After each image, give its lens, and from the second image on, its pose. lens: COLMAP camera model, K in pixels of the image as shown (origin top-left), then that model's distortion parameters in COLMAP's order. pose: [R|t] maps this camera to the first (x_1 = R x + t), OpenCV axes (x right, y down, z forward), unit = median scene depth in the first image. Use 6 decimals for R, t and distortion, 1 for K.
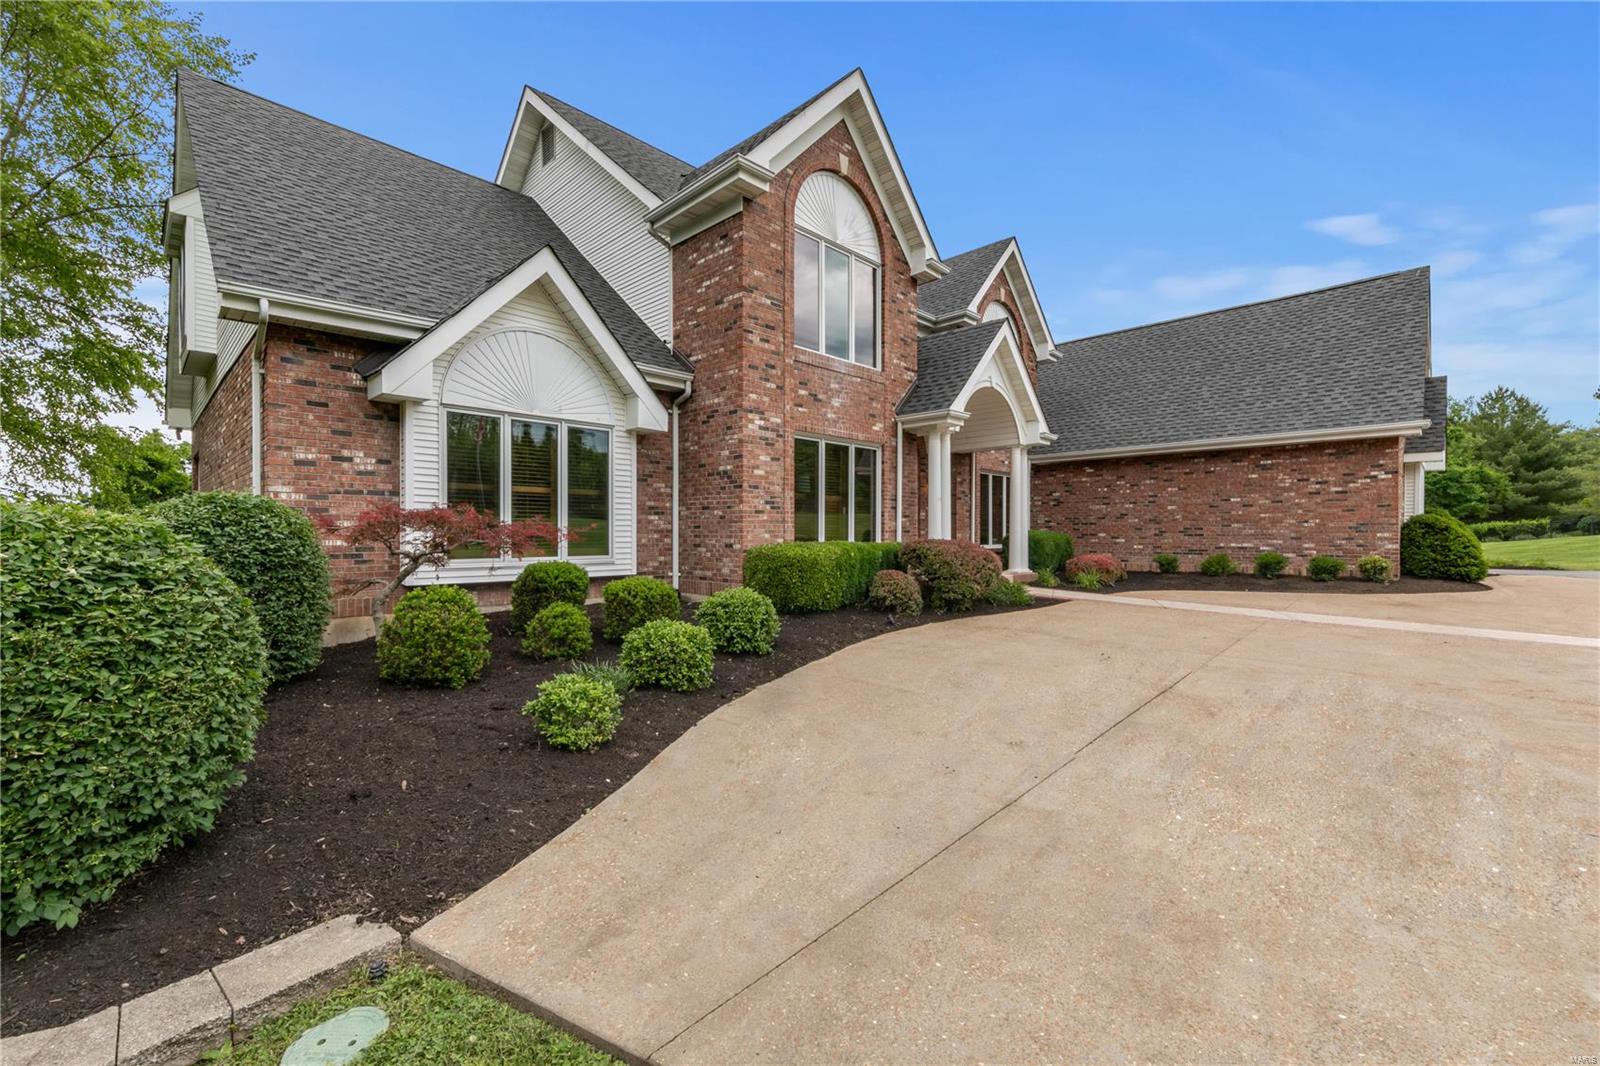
lens RADIAL K [[653.3, 0, 807.1], [0, 653.3, 536.2], [0, 0, 1]] dist [0.008033, -0.000060]
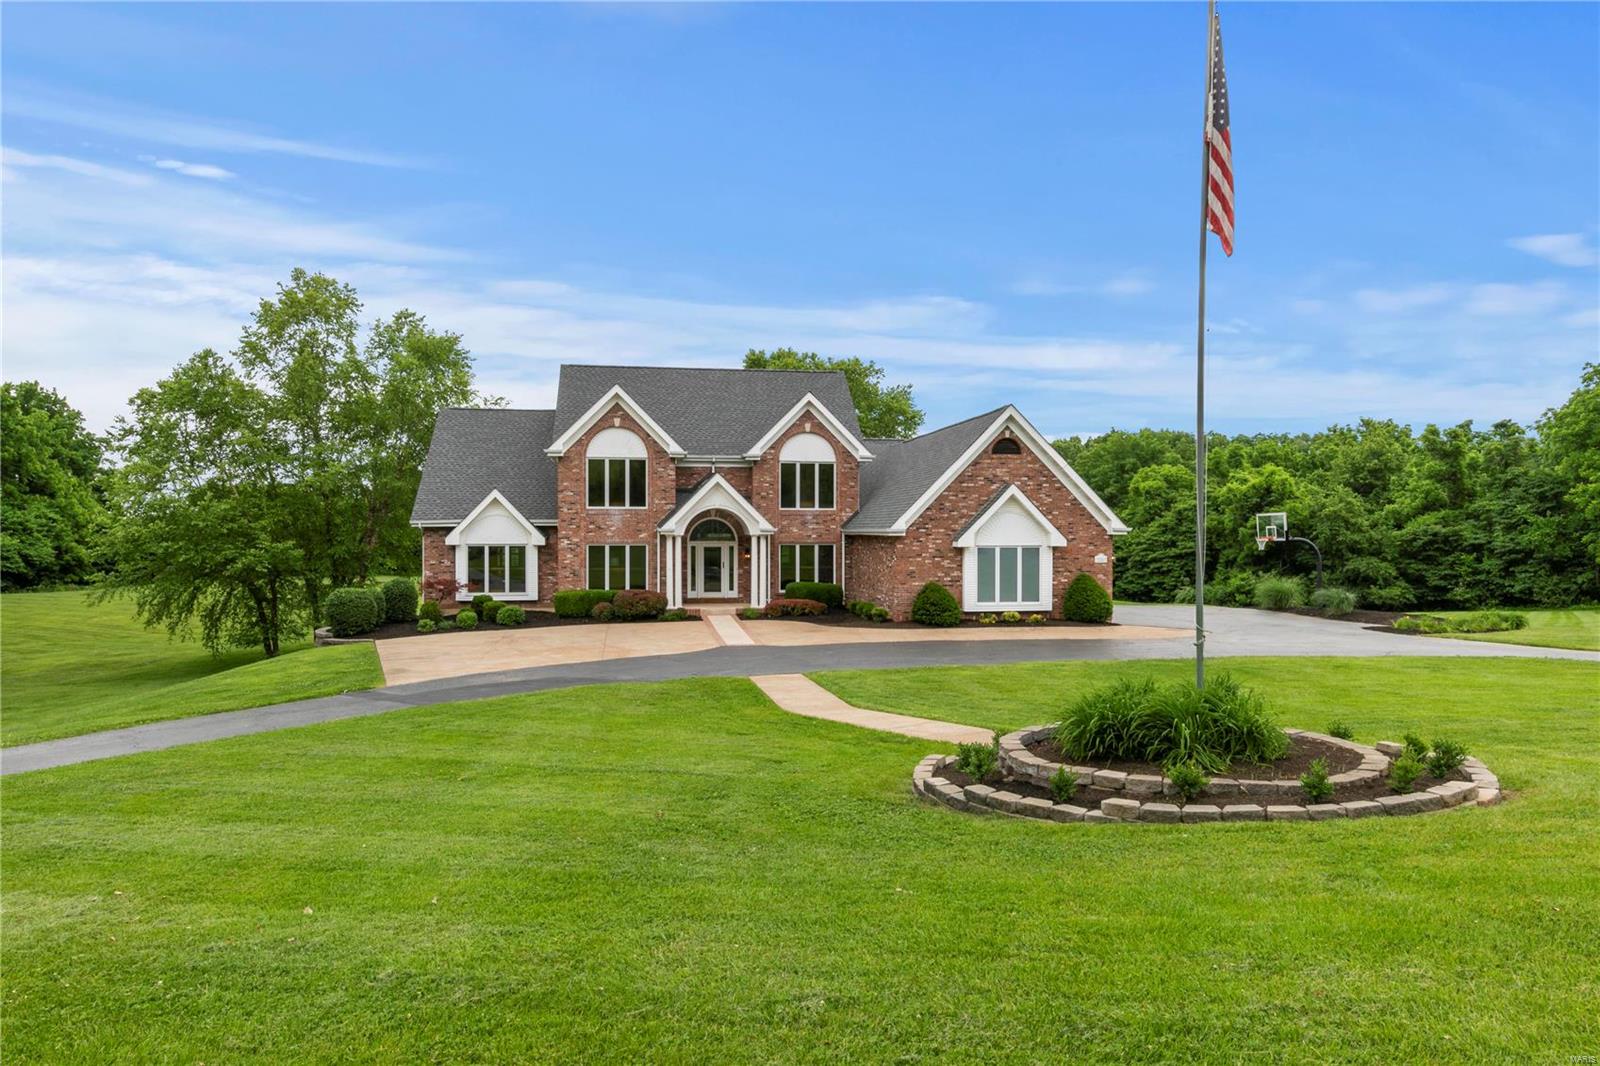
lens RADIAL K [[1035.0, 0, 809.4], [0, 1035.0, 534.4], [0, 0, 1]] dist [0.012732, 0.002133]
pose [[0.800340, 0.003165, -0.599538, 2.778431], [-0.004005, 0.999992, -0.000068, -0.185899], [0.599533, 0.002456, 0.800346, -1.487700]]
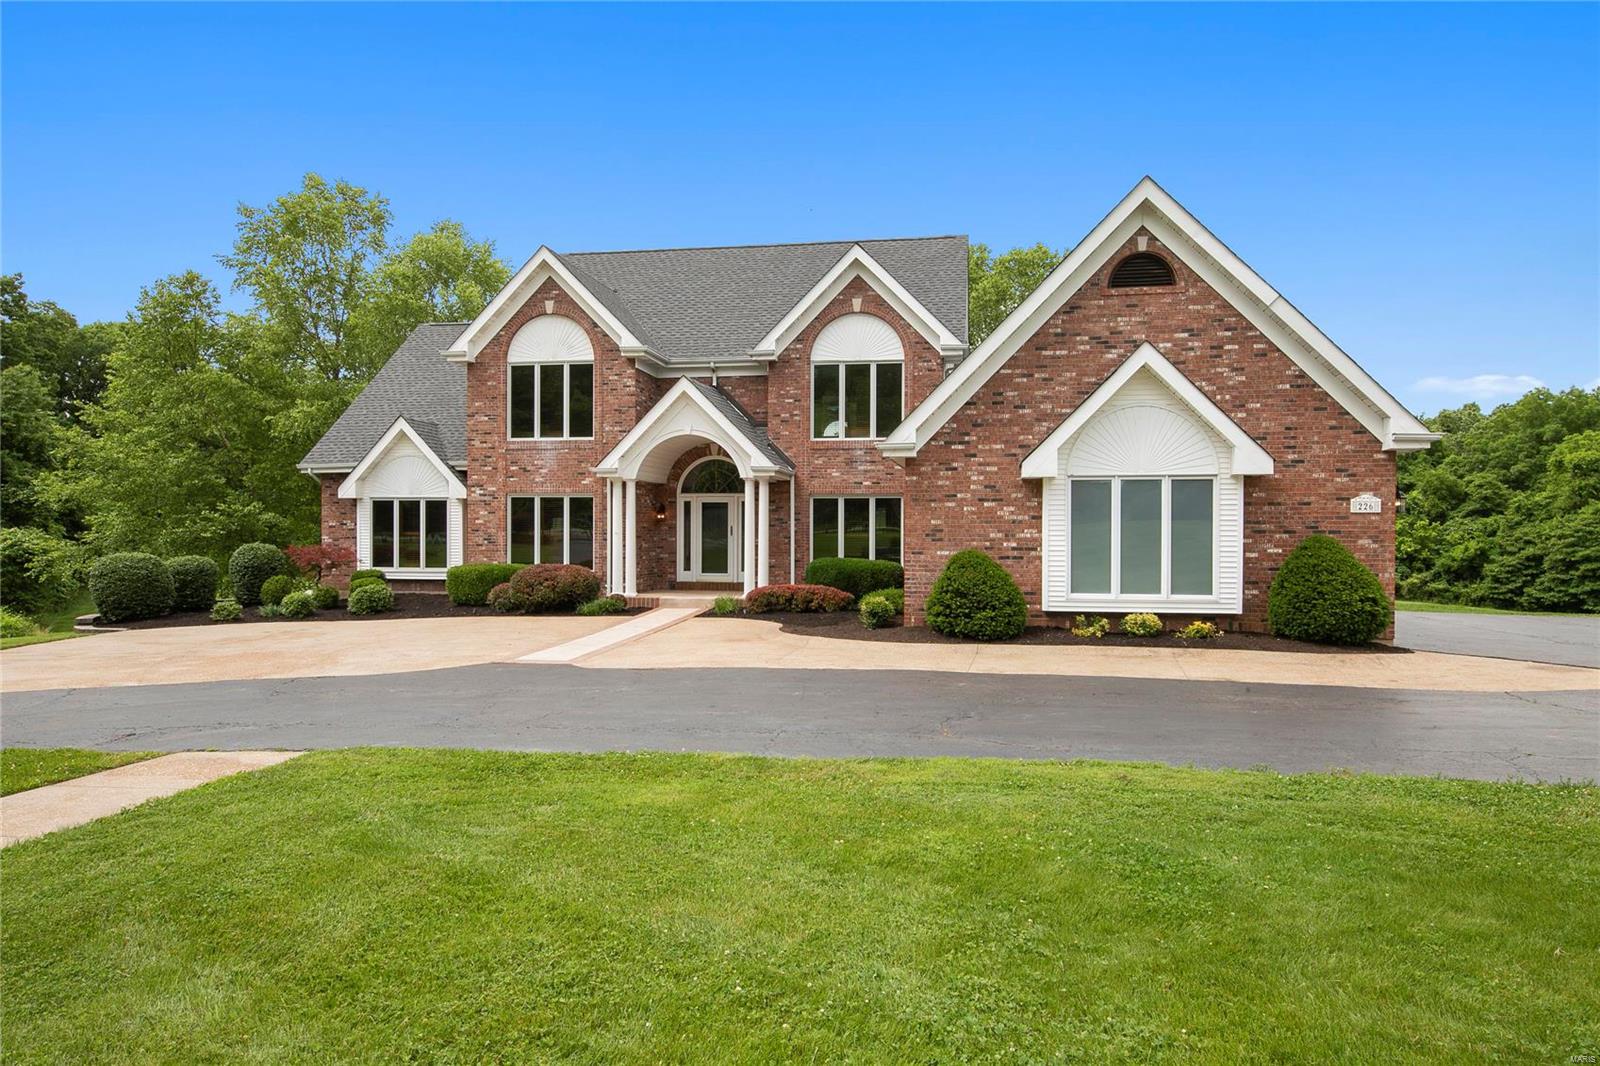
lens RADIAL K [[1035.0, 0, 809.4], [0, 1035.0, 534.4], [0, 0, 1]] dist [0.012732, 0.002133]
pose [[0.562560, 0.003570, -0.826749, 2.340234], [-0.007776, 0.999969, -0.000973, -0.061693], [0.826720, 0.006976, 0.562570, 0.182719]]
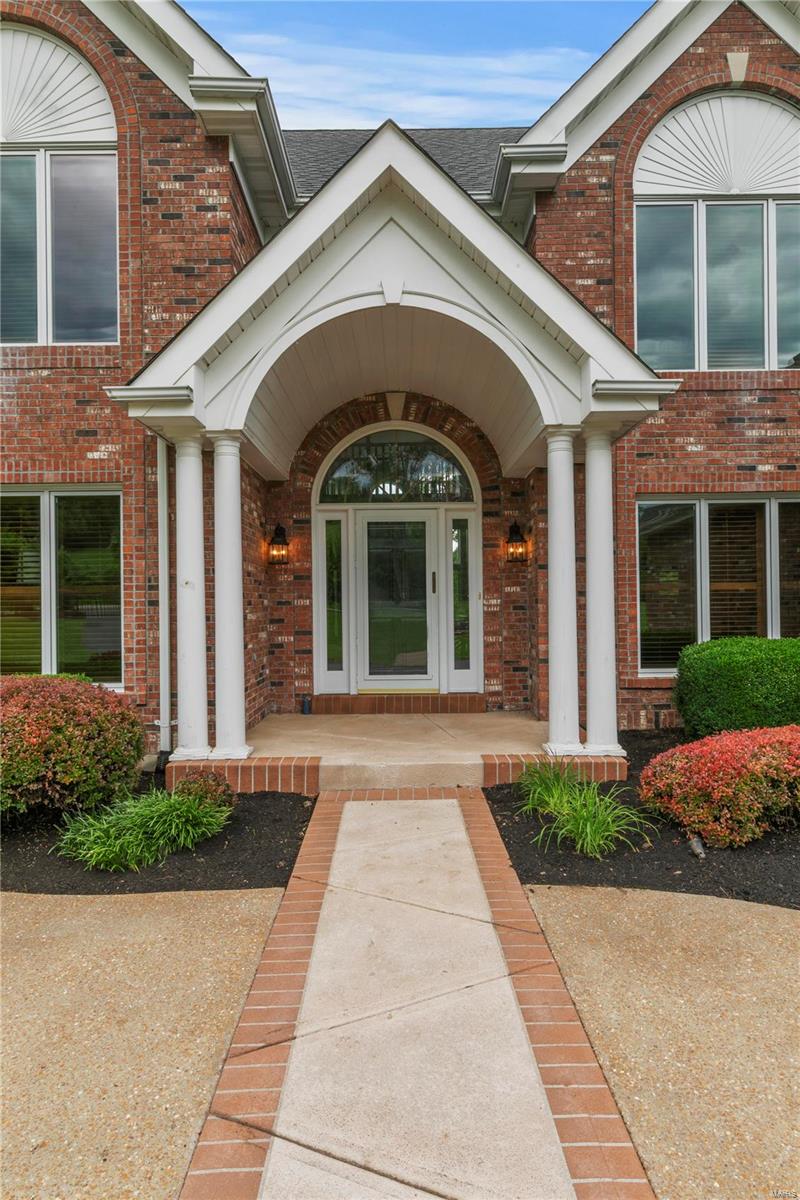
lens RADIAL K [[698.4, 0, 400.0], [0, 698.4, 600.0], [0, 0, 1]] dist [0.015189, -0.001907]
pose [[0.692776, -0.015187, -0.720993, 0.738386], [0.007417, 0.999875, -0.013935, -0.041141], [0.721115, 0.004306, 0.692802, 0.848511]]
